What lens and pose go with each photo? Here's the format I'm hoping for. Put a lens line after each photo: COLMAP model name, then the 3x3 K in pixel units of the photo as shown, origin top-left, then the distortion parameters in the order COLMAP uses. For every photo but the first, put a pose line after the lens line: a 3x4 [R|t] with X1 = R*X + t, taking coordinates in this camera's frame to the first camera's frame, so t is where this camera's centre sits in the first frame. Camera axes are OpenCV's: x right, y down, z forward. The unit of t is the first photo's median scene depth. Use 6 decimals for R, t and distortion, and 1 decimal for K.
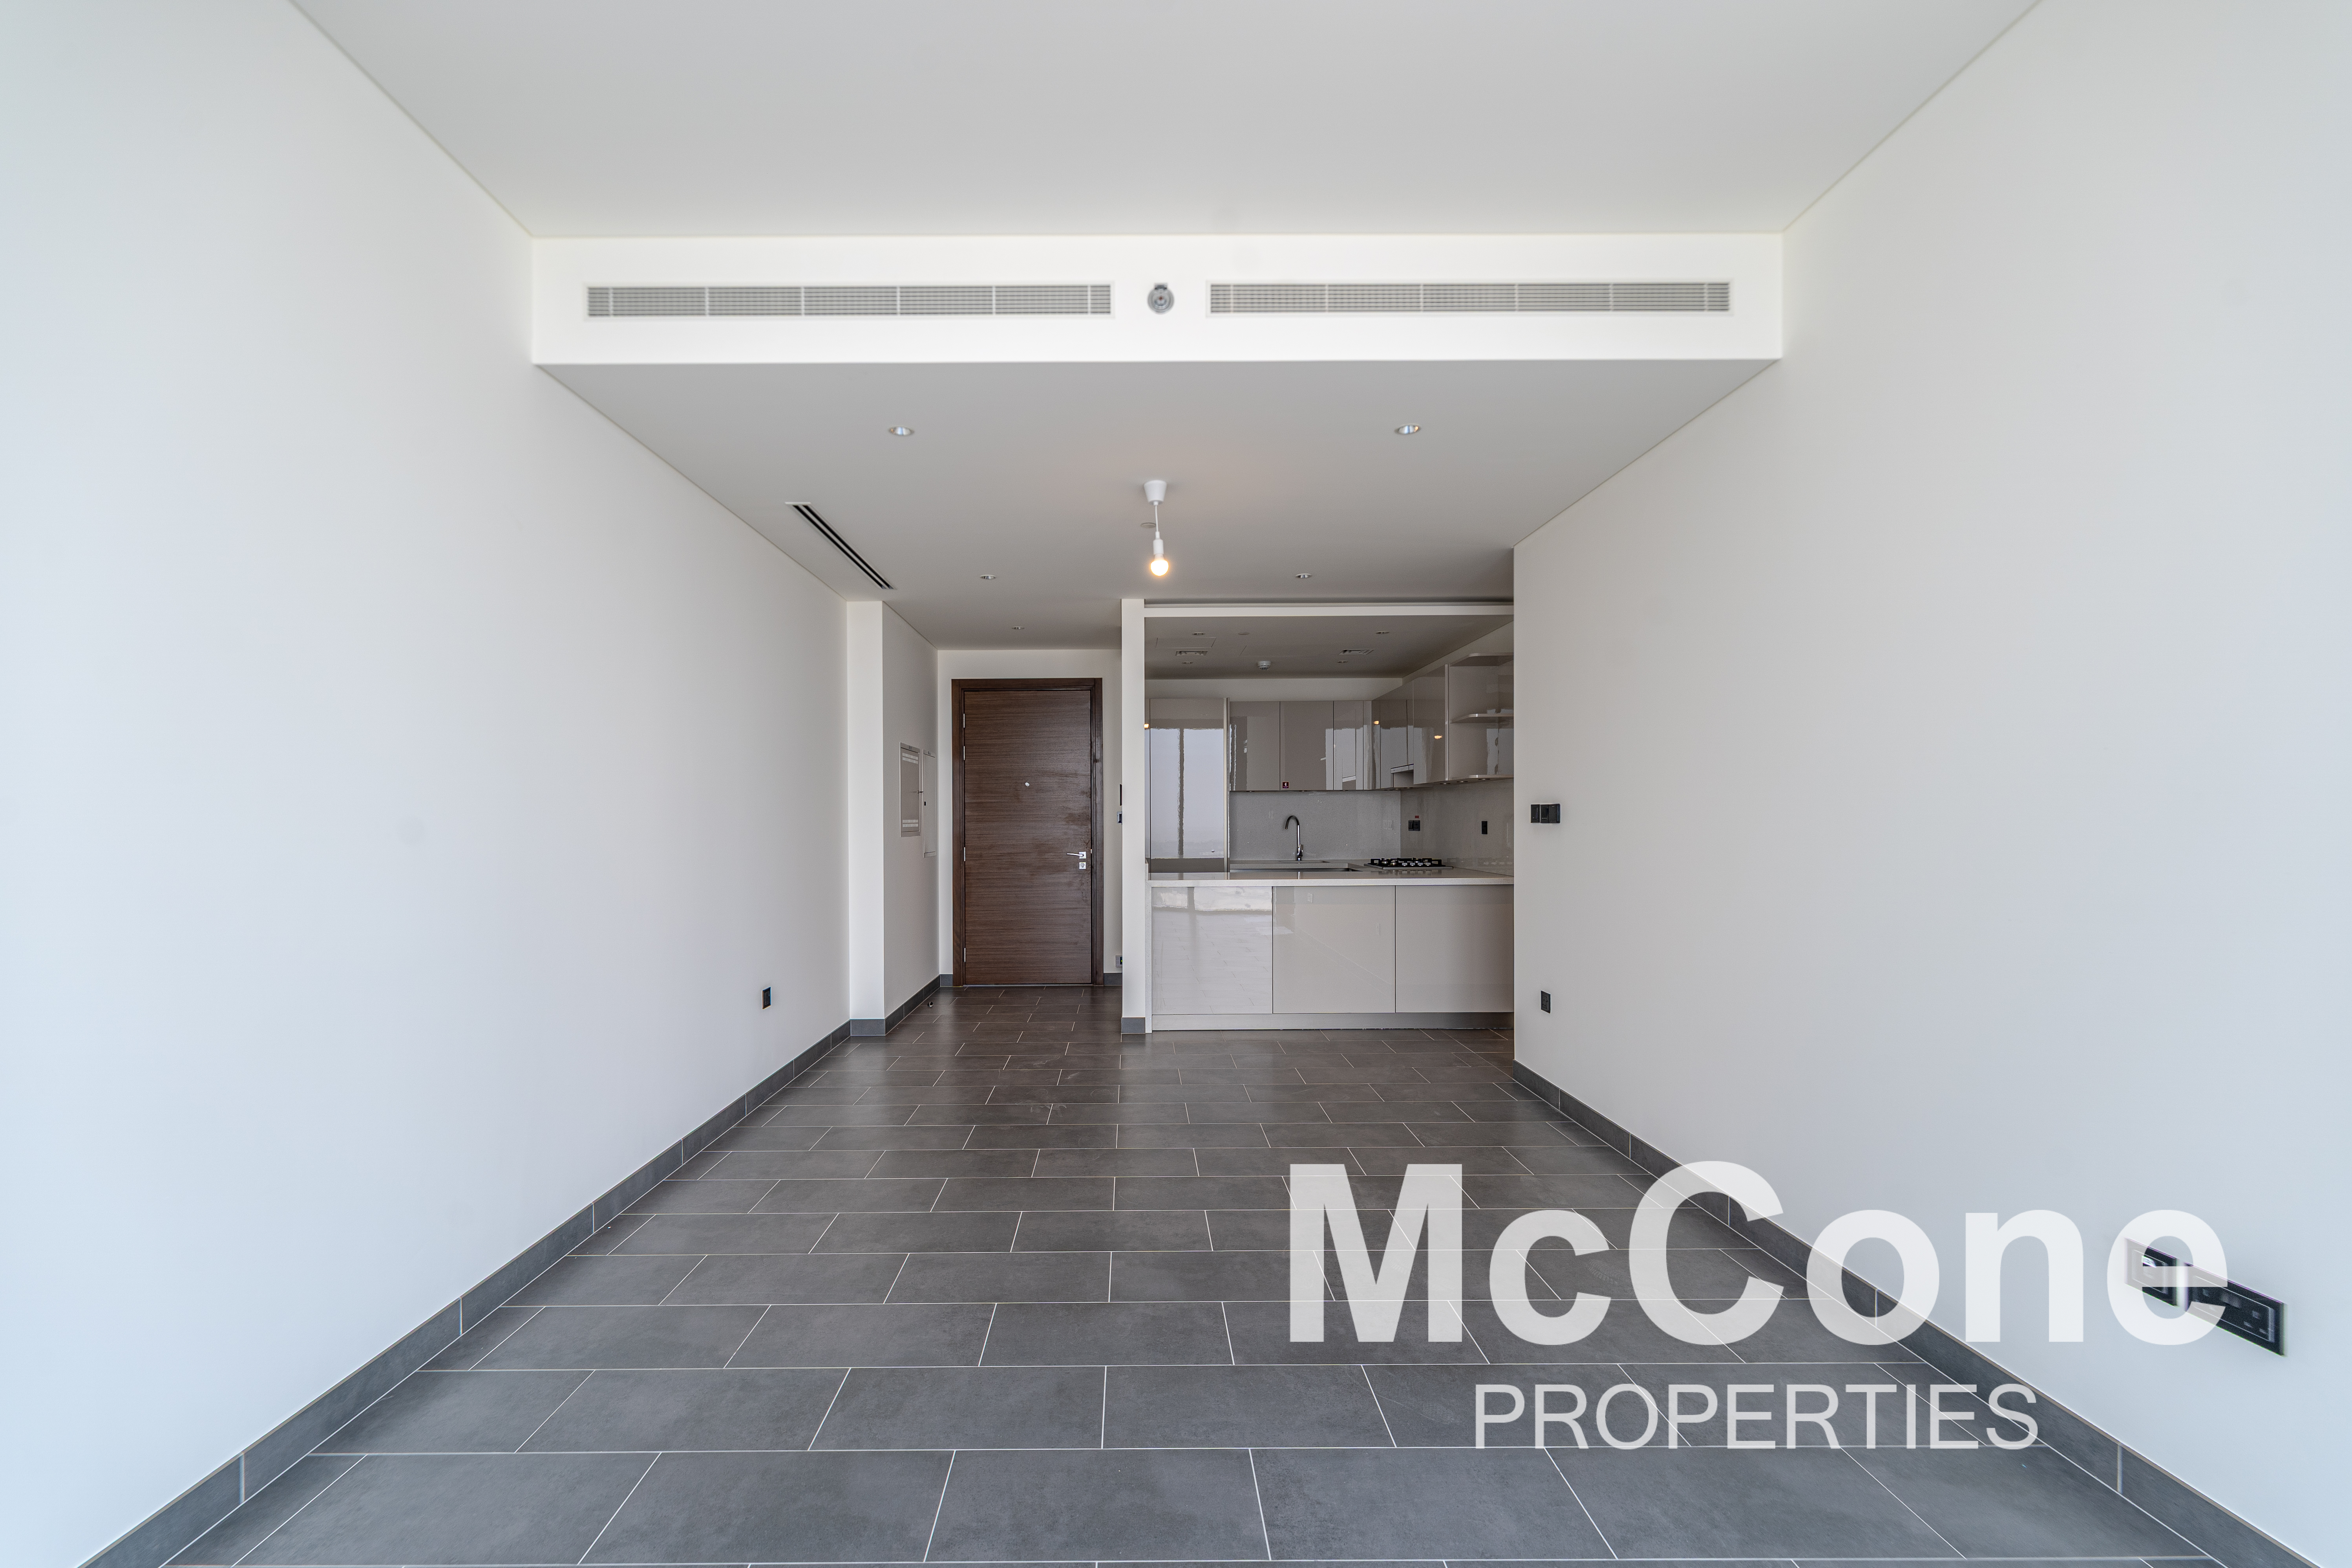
lens RADIAL K [[974.3, 0, 1125.9], [0, 974.3, 816.2], [0, 0, 1]] dist [0.000763, -0.000066]
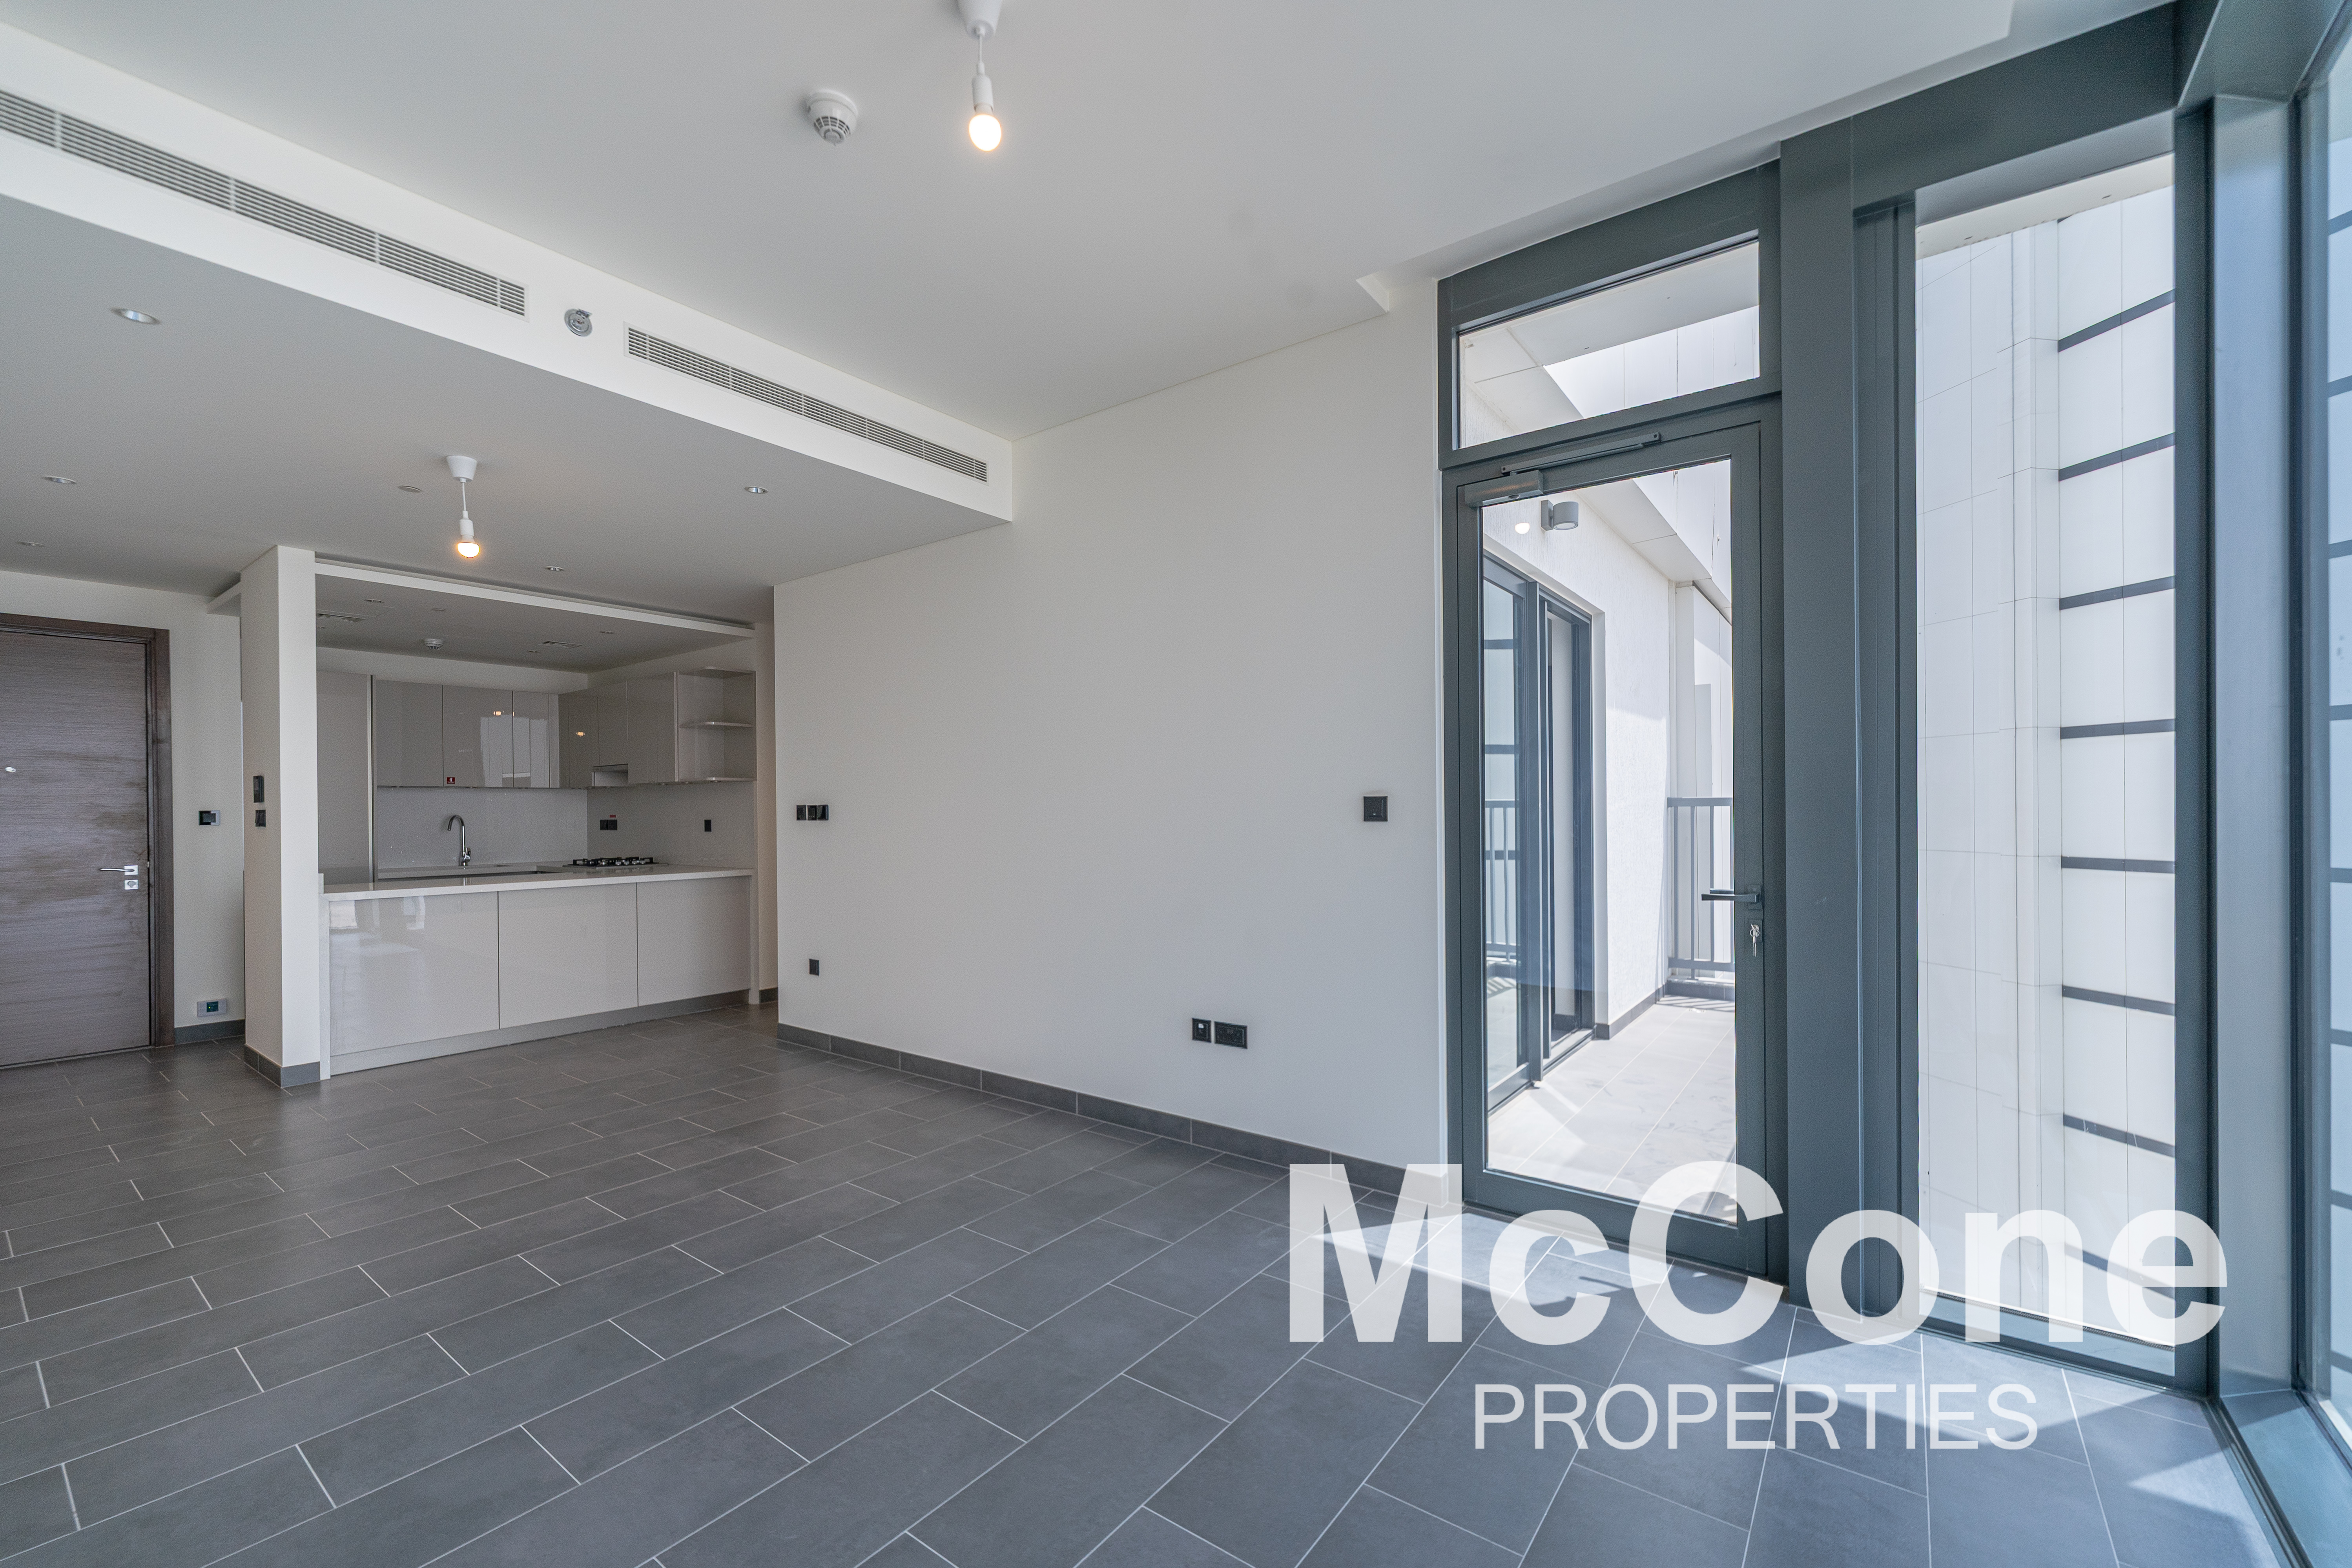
lens RADIAL K [[955.8, 0, 1165.3], [0, 955.8, 789.0], [0, 0, 1]] dist [0.003624, -0.000126]
pose [[0.606334, 0.019958, 0.794960, -0.195719], [0.002139, 0.999640, -0.026728, 0.000489], [-0.795207, 0.017907, 0.606073, -0.059498]]
